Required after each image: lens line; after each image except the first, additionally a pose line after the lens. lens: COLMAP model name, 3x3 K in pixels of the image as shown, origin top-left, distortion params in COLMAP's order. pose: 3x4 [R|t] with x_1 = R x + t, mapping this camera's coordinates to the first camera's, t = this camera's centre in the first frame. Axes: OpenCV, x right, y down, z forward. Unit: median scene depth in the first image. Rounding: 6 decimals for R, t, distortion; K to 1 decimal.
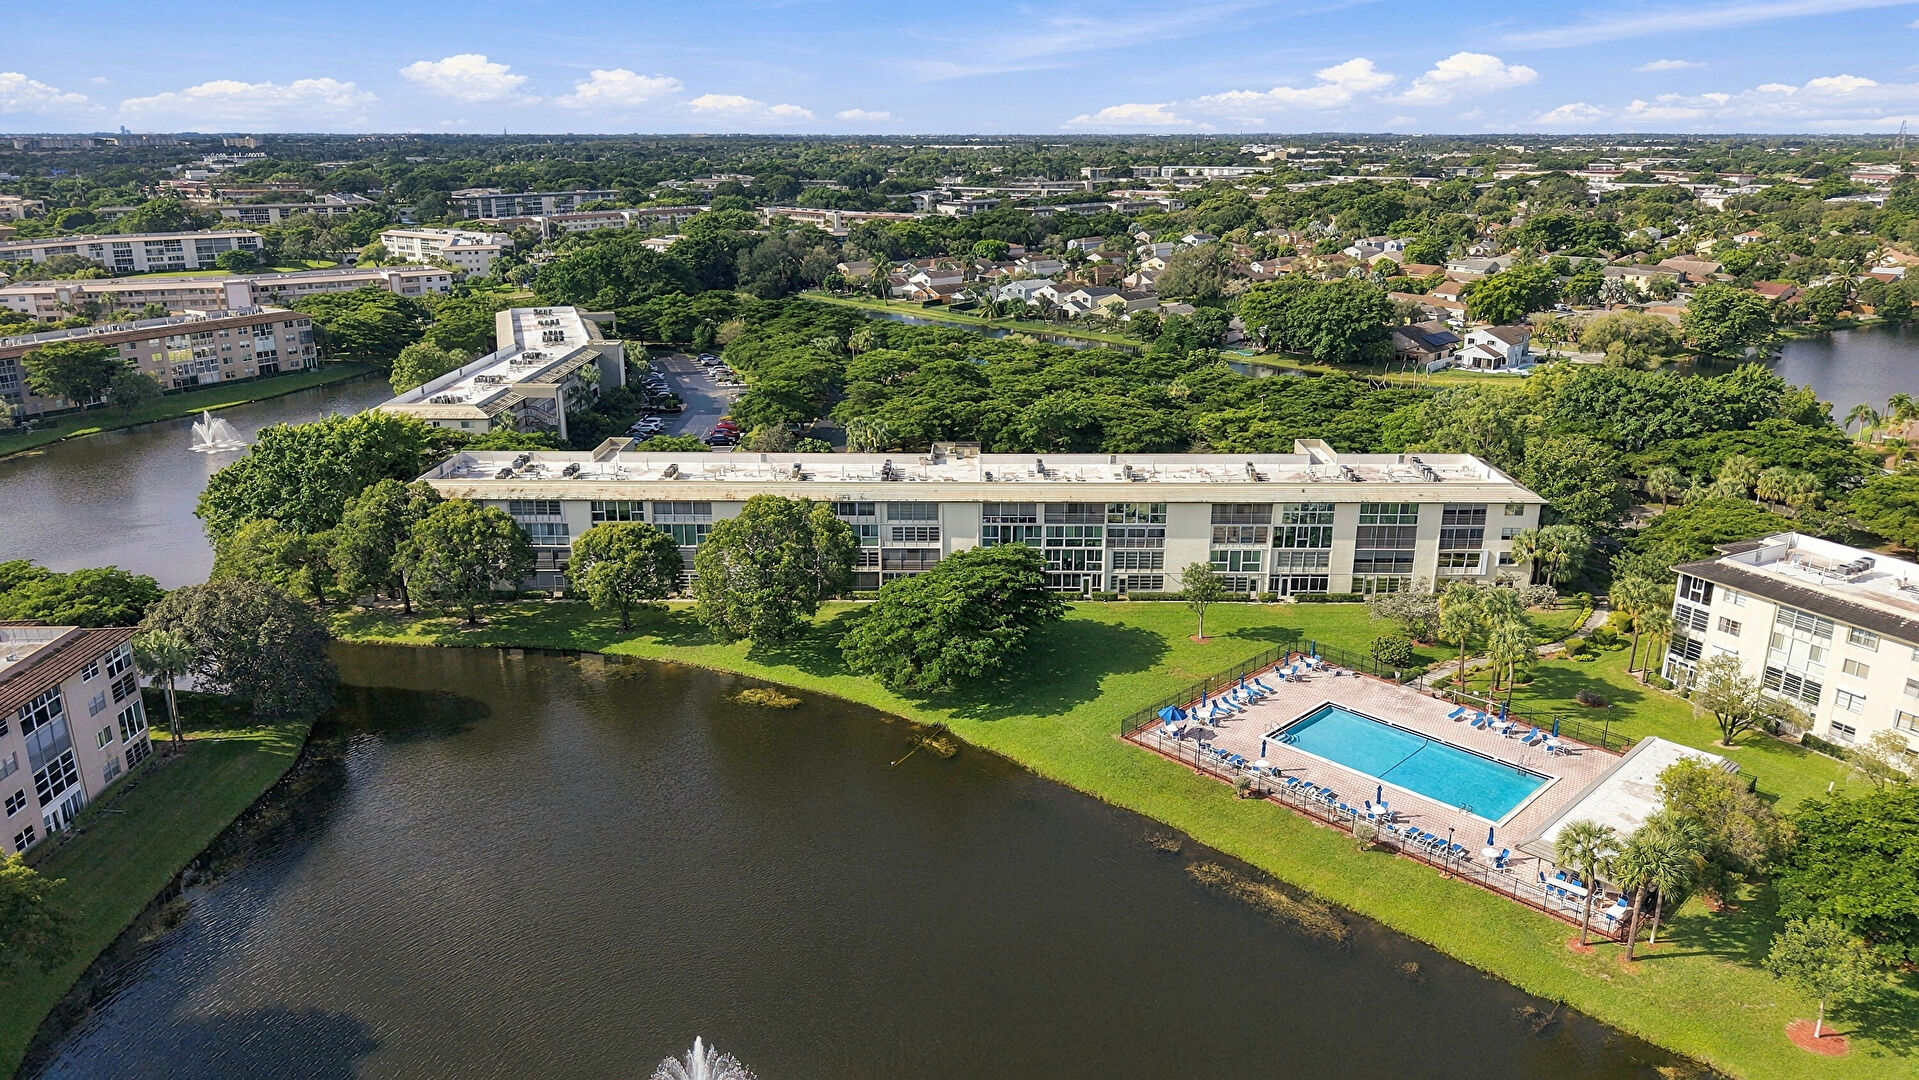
lens RADIAL K [[1304.8, 0, 953.7], [0, 1304.8, 543.4], [0, 0, 1]] dist [0.004910, 0.000244]
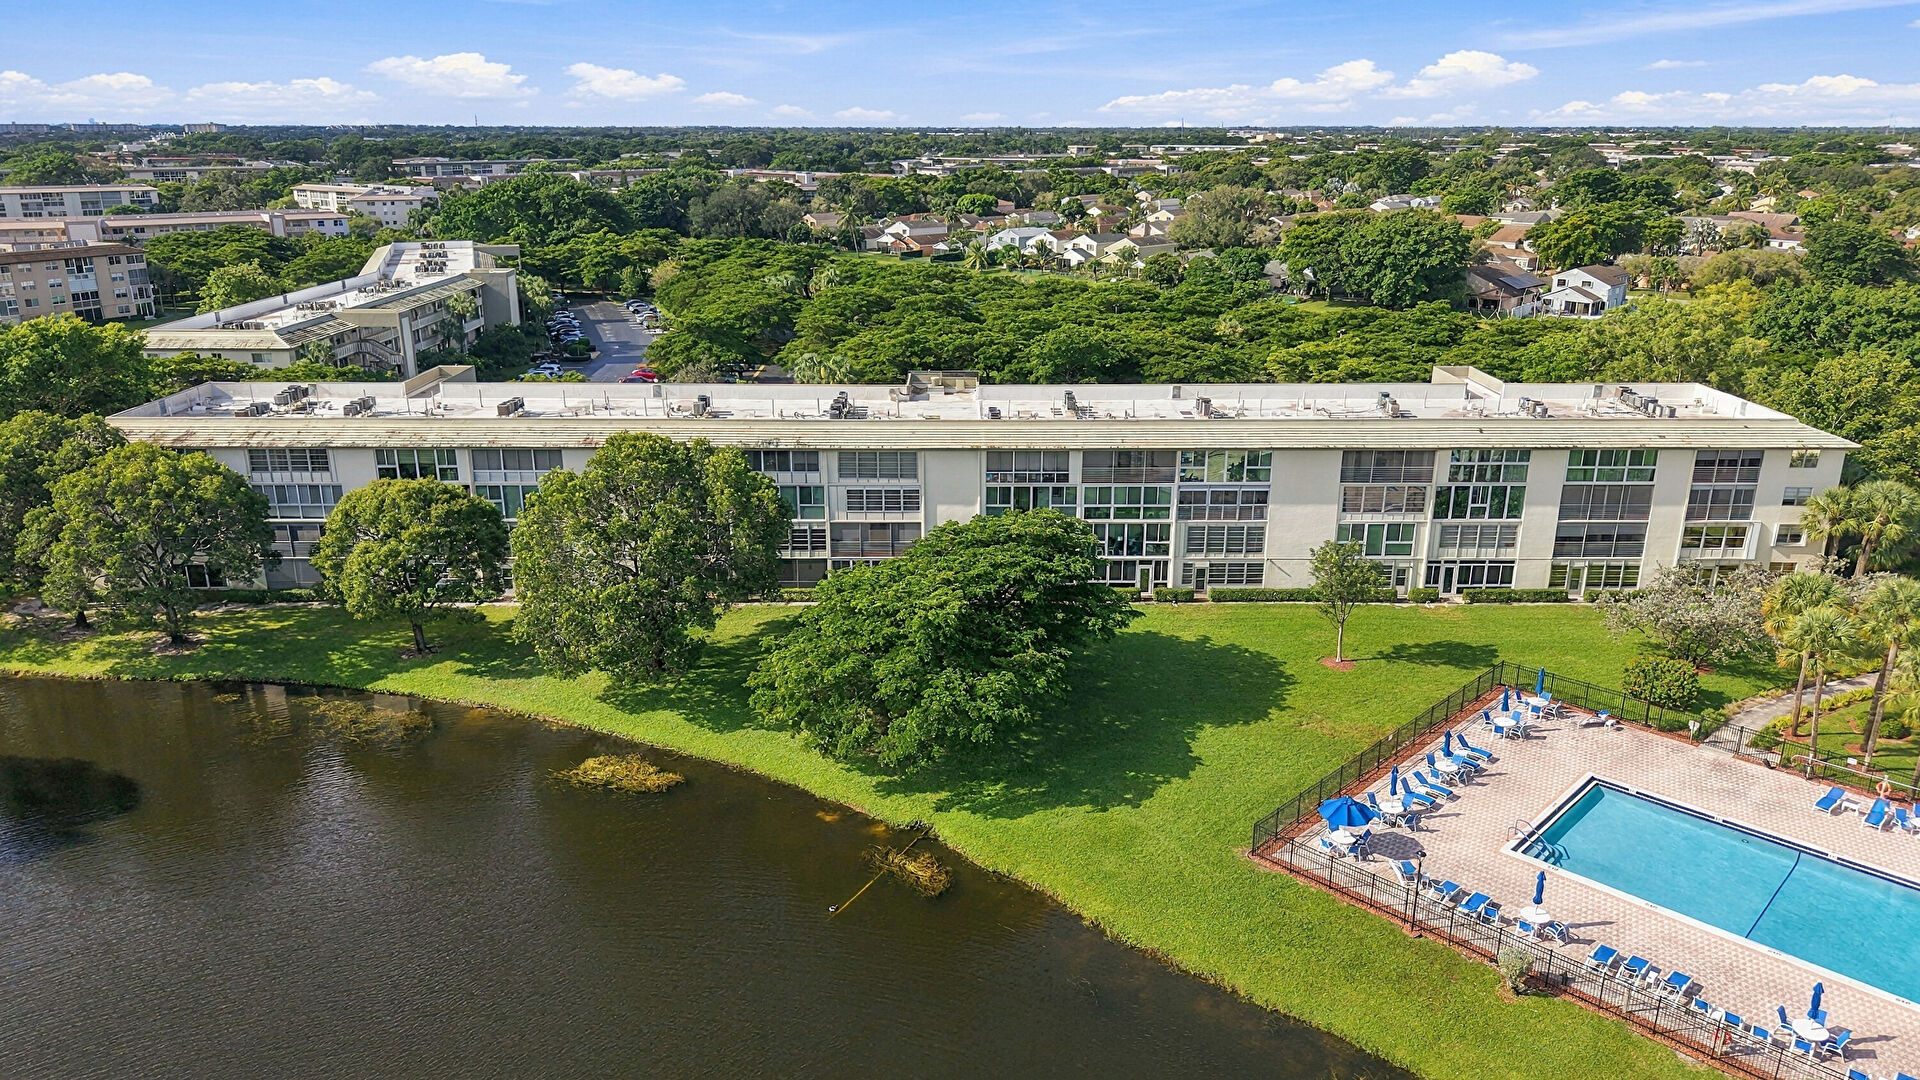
lens RADIAL K [[1305.4, 0, 963.9], [0, 1305.4, 543.8], [0, 0, 1]] dist [0.004910, 0.000244]
pose [[0.999755, -0.002976, 0.021943, -0.003000], [0.002884, 0.999987, 0.004218, 0.012172], [-0.021955, -0.004153, 0.999750, 0.352326]]
